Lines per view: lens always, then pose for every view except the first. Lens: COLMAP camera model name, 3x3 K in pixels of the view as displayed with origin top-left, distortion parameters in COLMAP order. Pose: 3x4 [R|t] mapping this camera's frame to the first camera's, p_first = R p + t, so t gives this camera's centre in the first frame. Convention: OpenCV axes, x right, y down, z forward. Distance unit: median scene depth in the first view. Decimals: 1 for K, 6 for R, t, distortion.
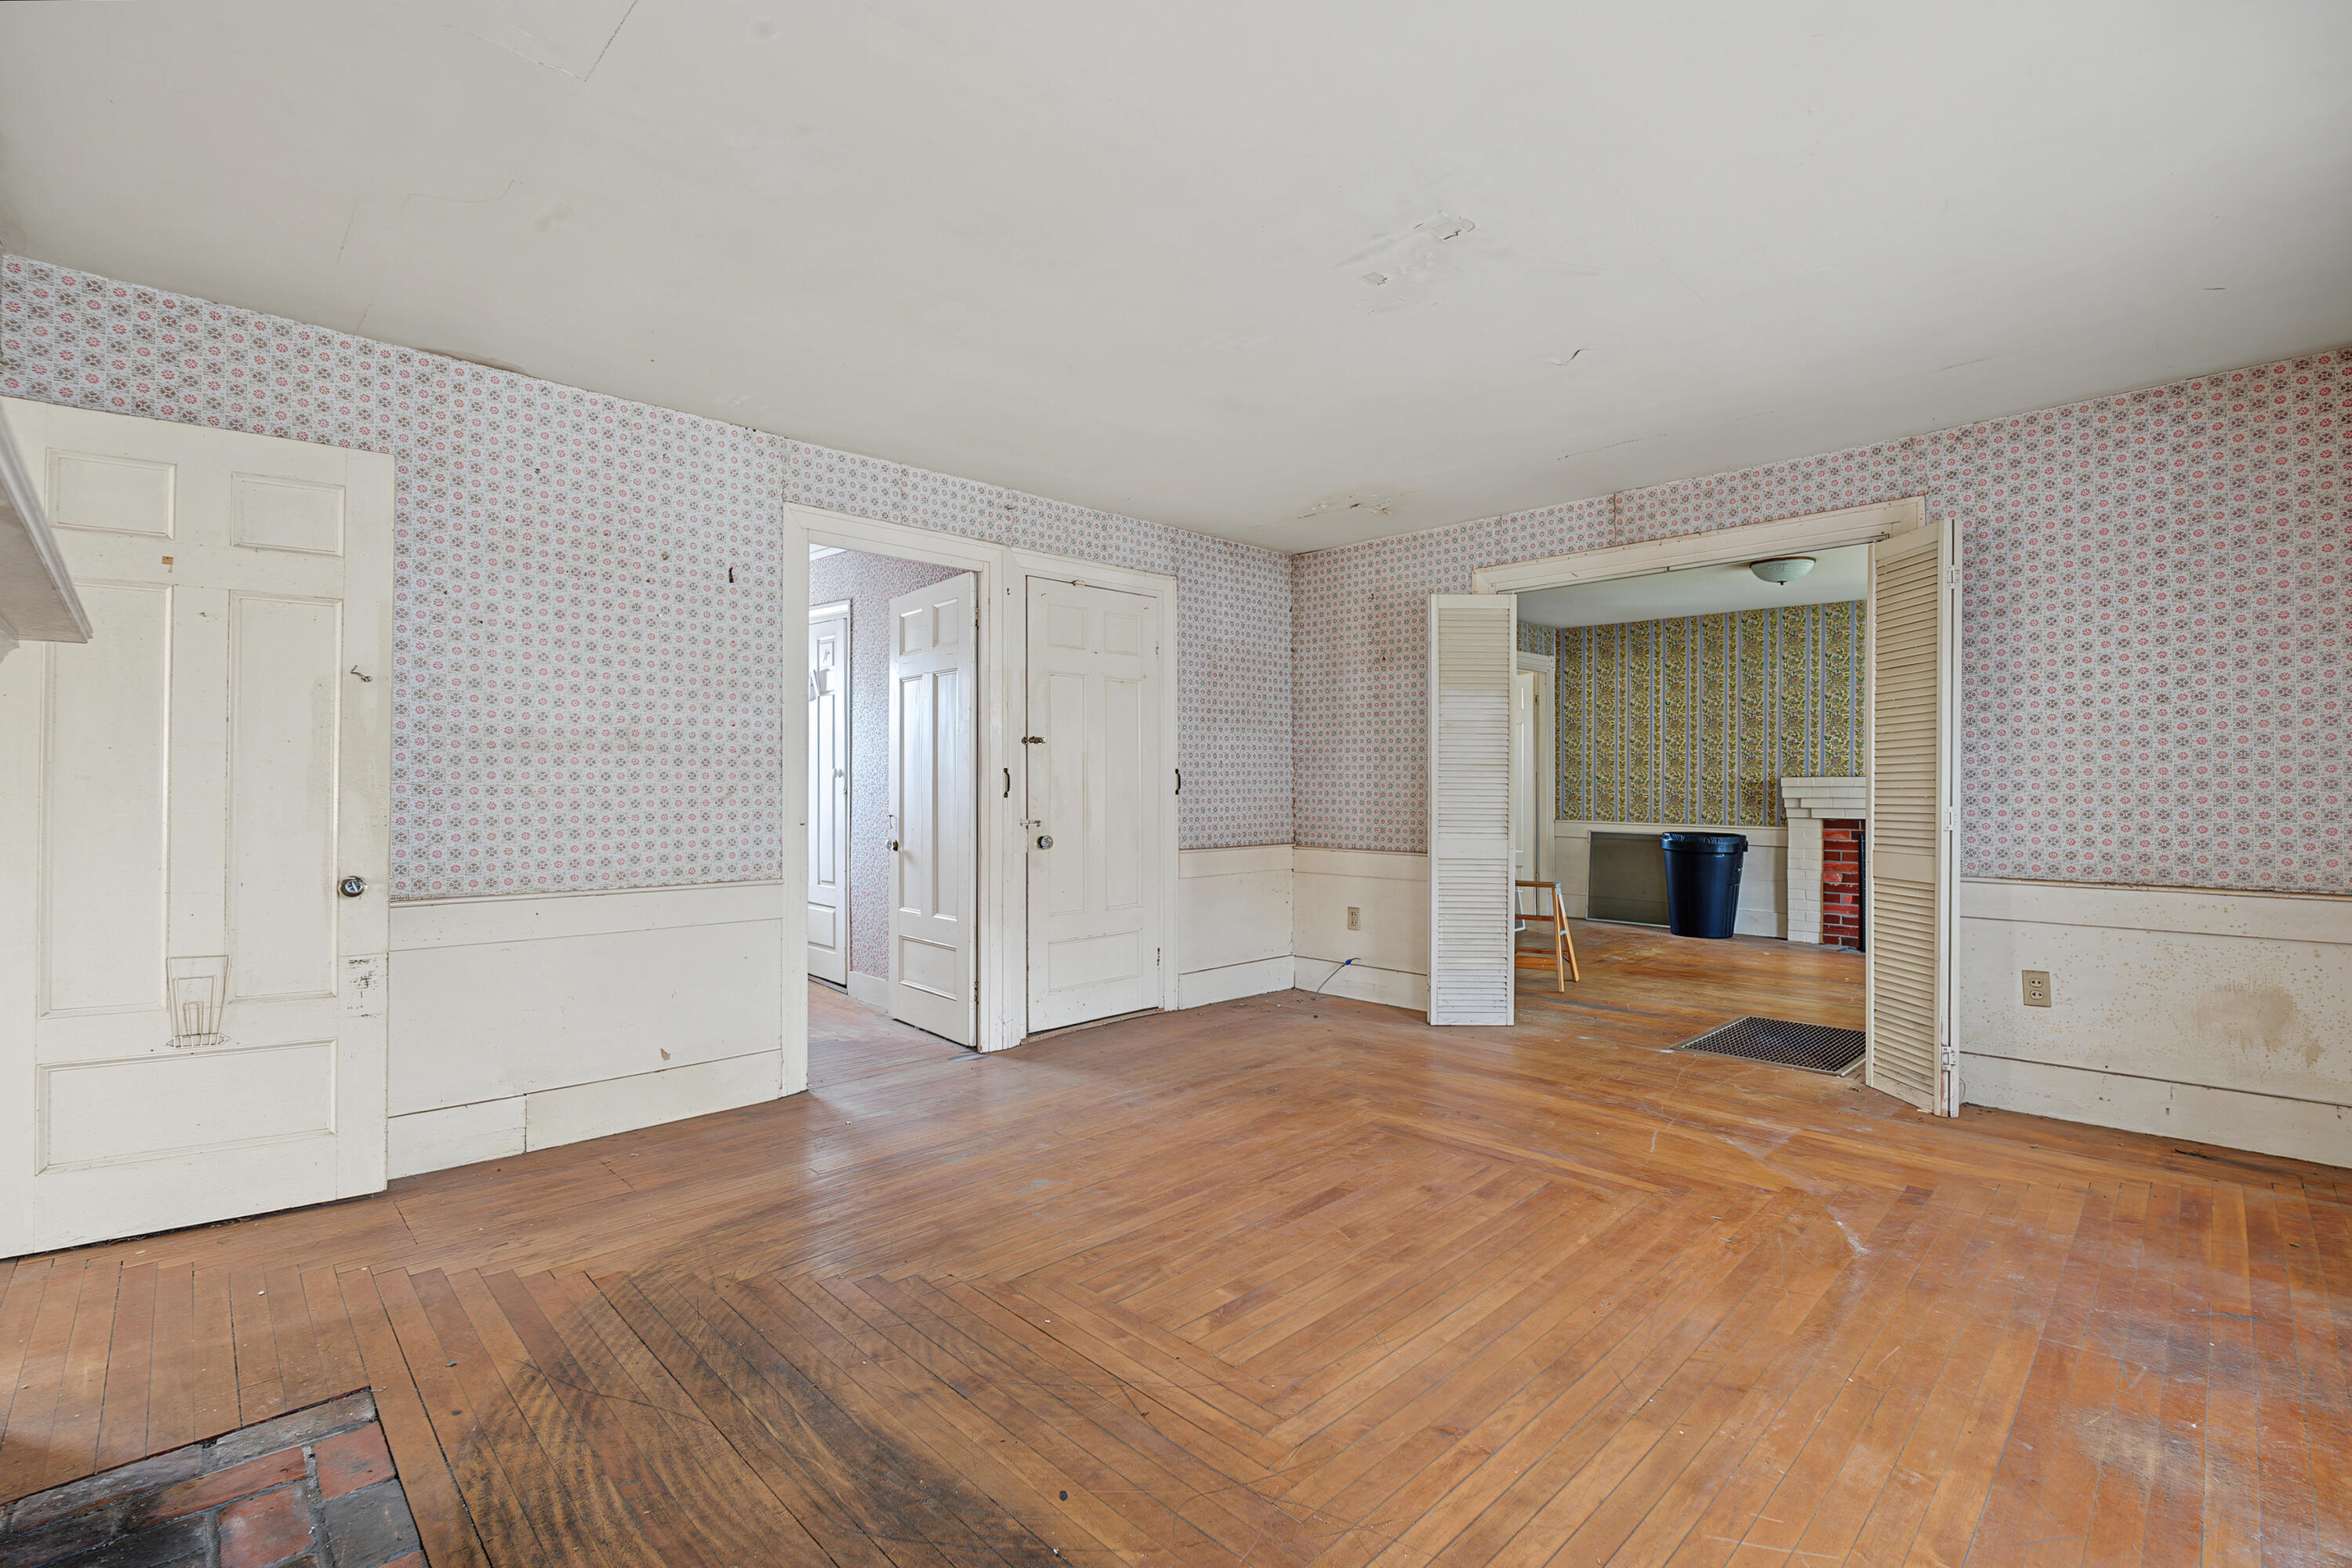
lens RADIAL K [[1049.8, 0, 1174.6], [0, 1049.8, 779.8], [0, 0, 1]] dist [-0.015200, 0.003376]
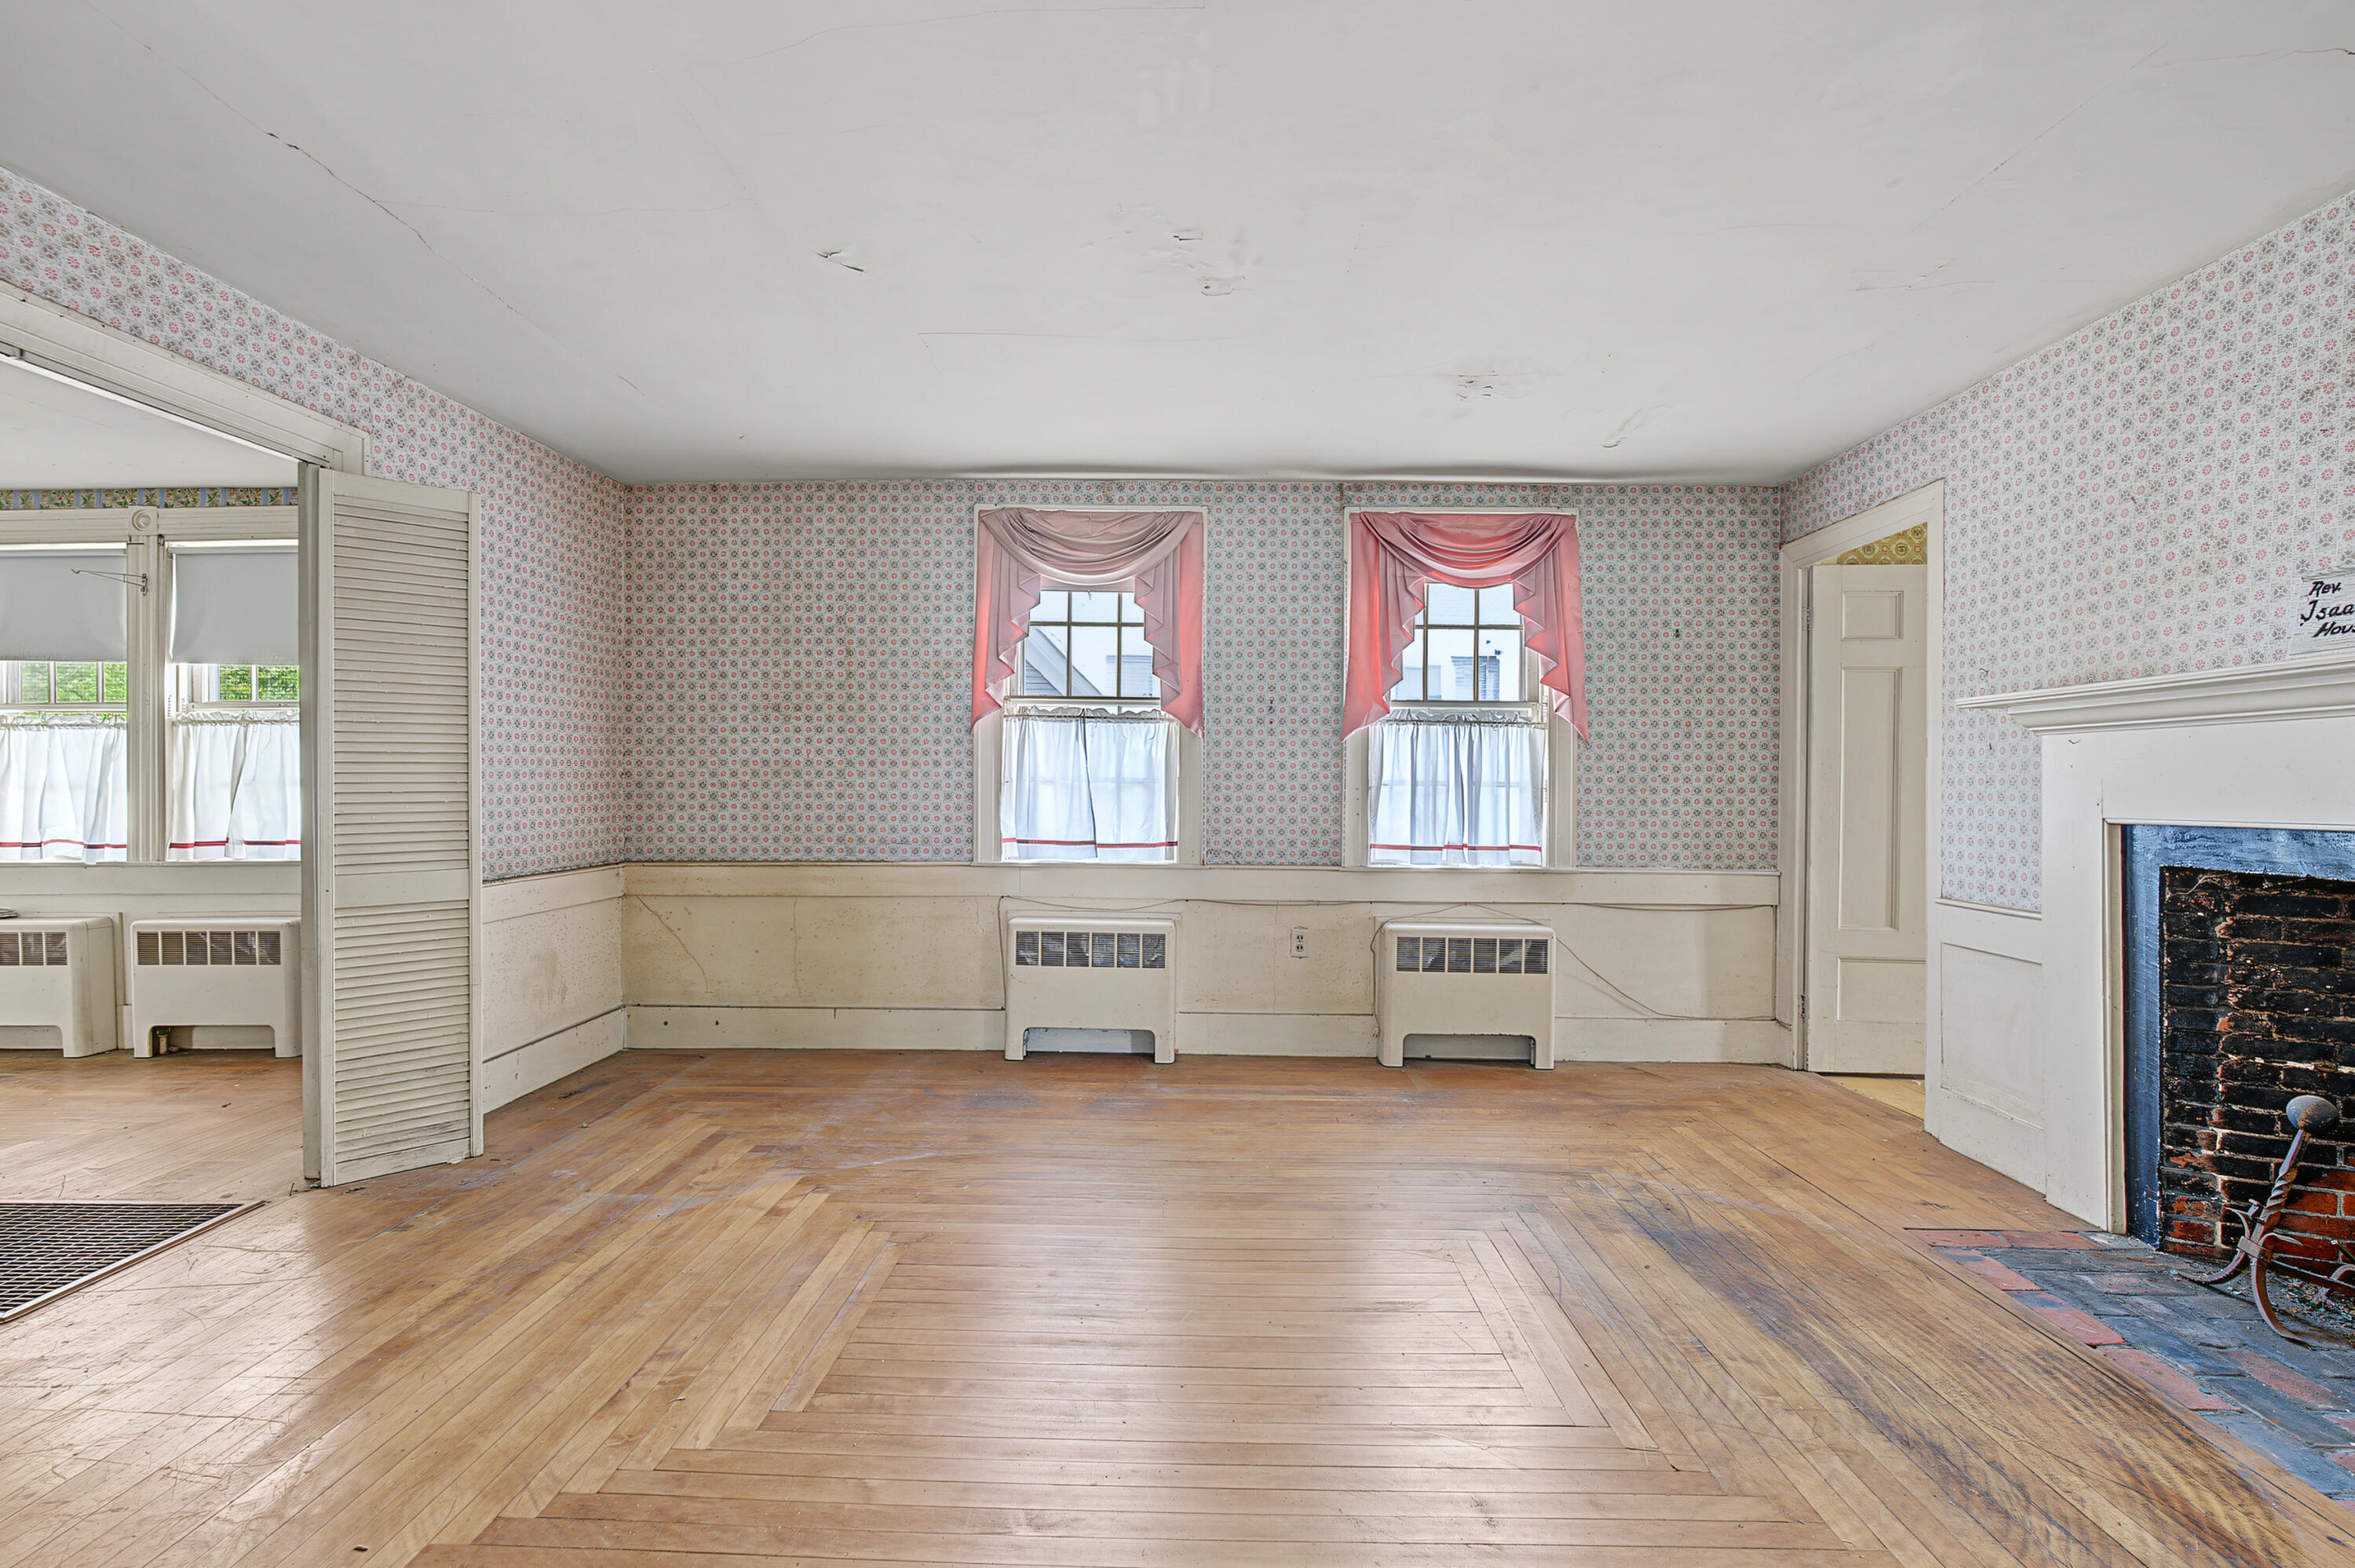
lens RADIAL K [[1051.0, 0, 1178.2], [0, 1051.0, 792.1], [0, 0, 1]] dist [-0.015200, 0.003376]
pose [[-0.701191, -0.008331, 0.712925, -0.256730], [-0.005703, 0.999965, 0.006076, -0.000640], [-0.712951, 0.000195, -0.701214, 0.929929]]
